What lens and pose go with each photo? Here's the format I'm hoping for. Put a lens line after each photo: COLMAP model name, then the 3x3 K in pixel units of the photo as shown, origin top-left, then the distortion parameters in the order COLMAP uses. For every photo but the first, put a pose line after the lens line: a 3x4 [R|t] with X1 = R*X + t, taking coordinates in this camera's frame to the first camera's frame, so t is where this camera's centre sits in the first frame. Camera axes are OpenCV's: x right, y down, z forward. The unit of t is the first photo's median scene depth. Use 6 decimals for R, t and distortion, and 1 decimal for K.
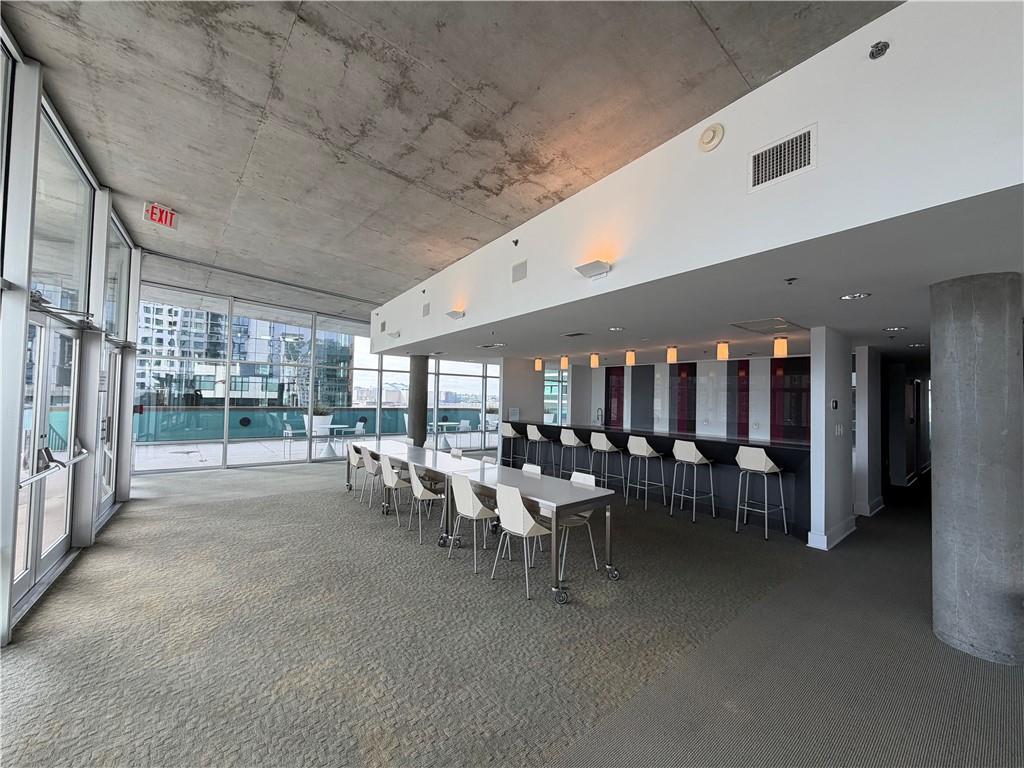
lens RADIAL K [[391.2, 0, 512.0], [0, 391.2, 384.0], [0, 0, 1]] dist [0.000431, 0.000175]
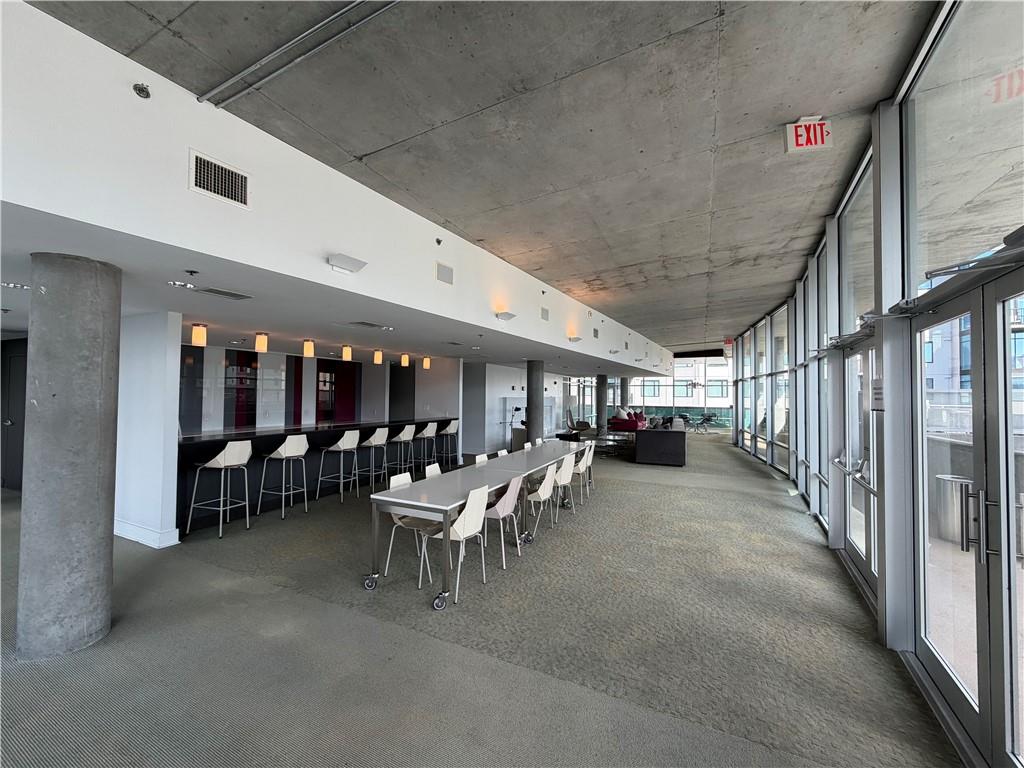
lens RADIAL K [[413.9, 0, 512.0], [0, 413.9, 384.0], [0, 0, 1]] dist [-0.000012, -0.000114]
pose [[-0.408390, -0.006662, 0.912783, -1.211295], [-0.054585, 0.998362, -0.017135, 0.005673], [-0.911174, -0.056822, -0.408085, 1.551924]]
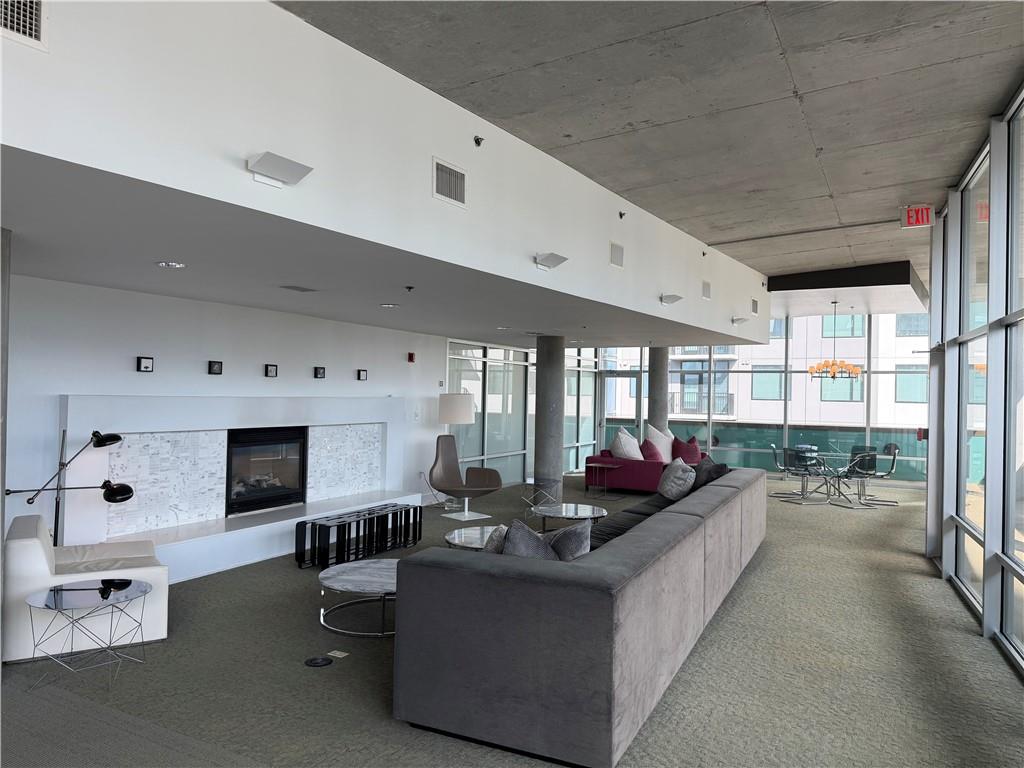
lens RADIAL K [[724.9, 0, 512.0], [0, 724.9, 384.0], [0, 0, 1]] dist [-0.003096, -0.001155]
pose [[-0.359376, -0.024996, 0.932858, -0.600761], [-0.064633, 0.997907, 0.001840, -0.012844], [-0.930952, -0.059632, -0.360239, 0.722174]]
